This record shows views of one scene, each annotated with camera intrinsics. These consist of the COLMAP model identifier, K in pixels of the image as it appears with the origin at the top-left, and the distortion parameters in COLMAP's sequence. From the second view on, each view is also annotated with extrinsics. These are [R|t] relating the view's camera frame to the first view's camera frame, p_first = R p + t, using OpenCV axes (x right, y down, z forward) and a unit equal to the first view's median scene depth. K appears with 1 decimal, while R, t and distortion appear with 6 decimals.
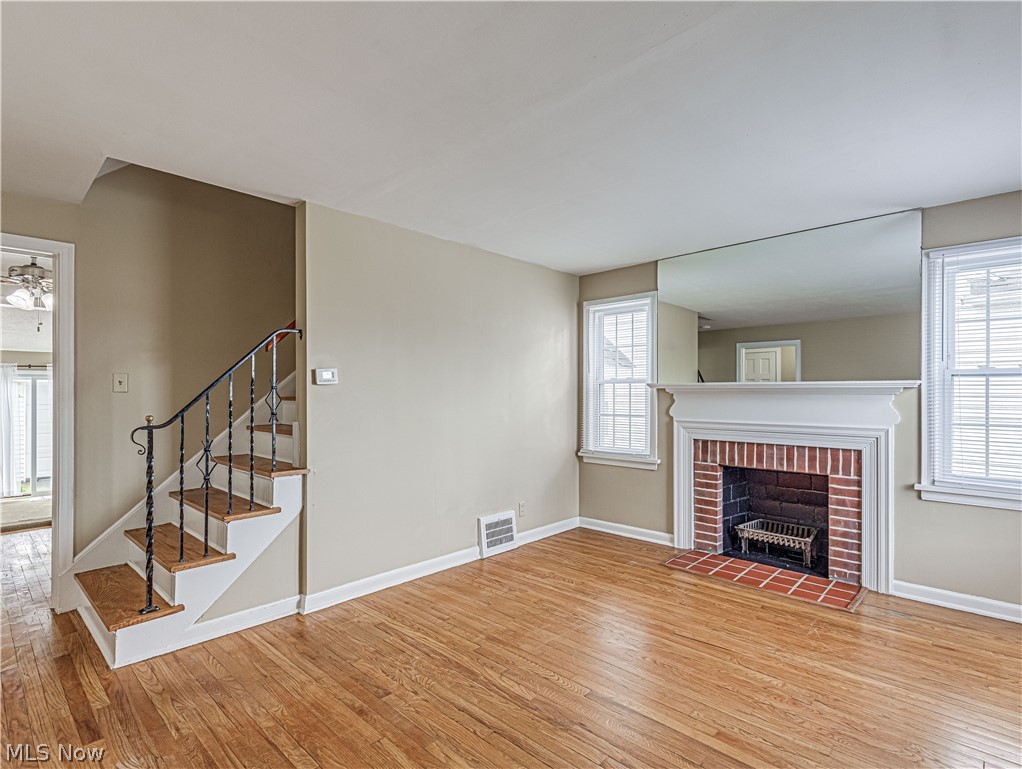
lens RADIAL K [[517.7, 0, 510.4], [0, 517.7, 395.8], [0, 0, 1]] dist [0.002432, -0.001018]
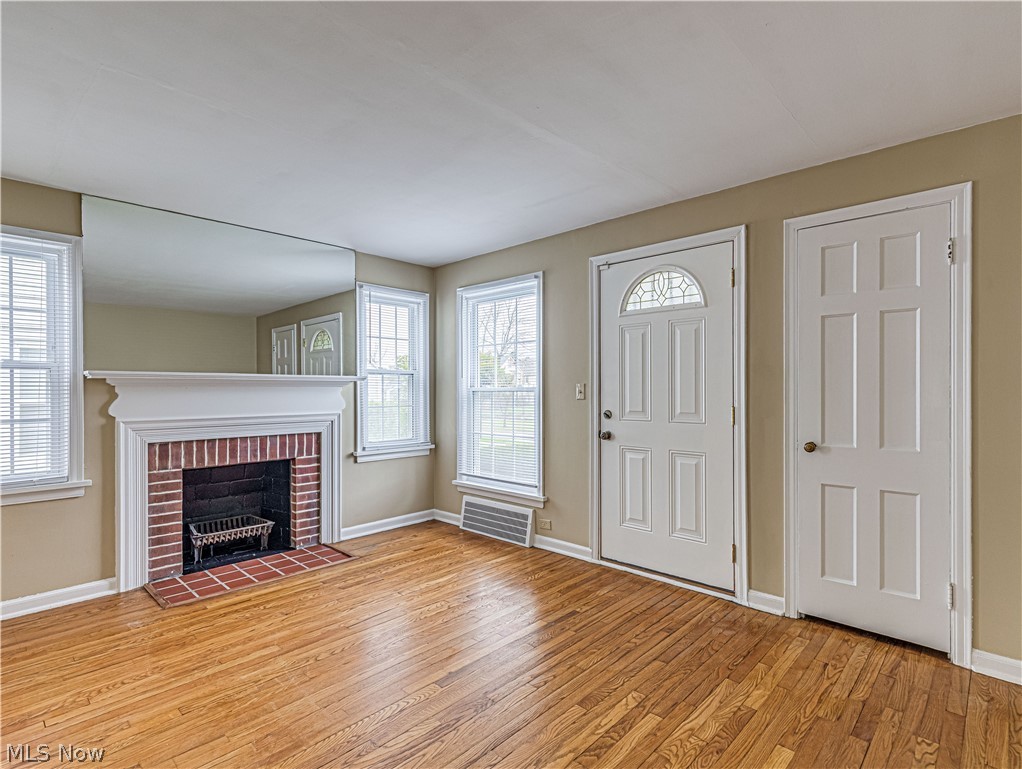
lens RADIAL K [[519.7, 0, 519.3], [0, 519.7, 387.4], [0, 0, 1]] dist [0.004385, -0.000330]
pose [[-0.013734, -0.002195, 0.999903, -0.534236], [0.004537, 0.999987, 0.002257, -0.000965], [-0.999895, 0.004568, -0.013724, 0.532750]]
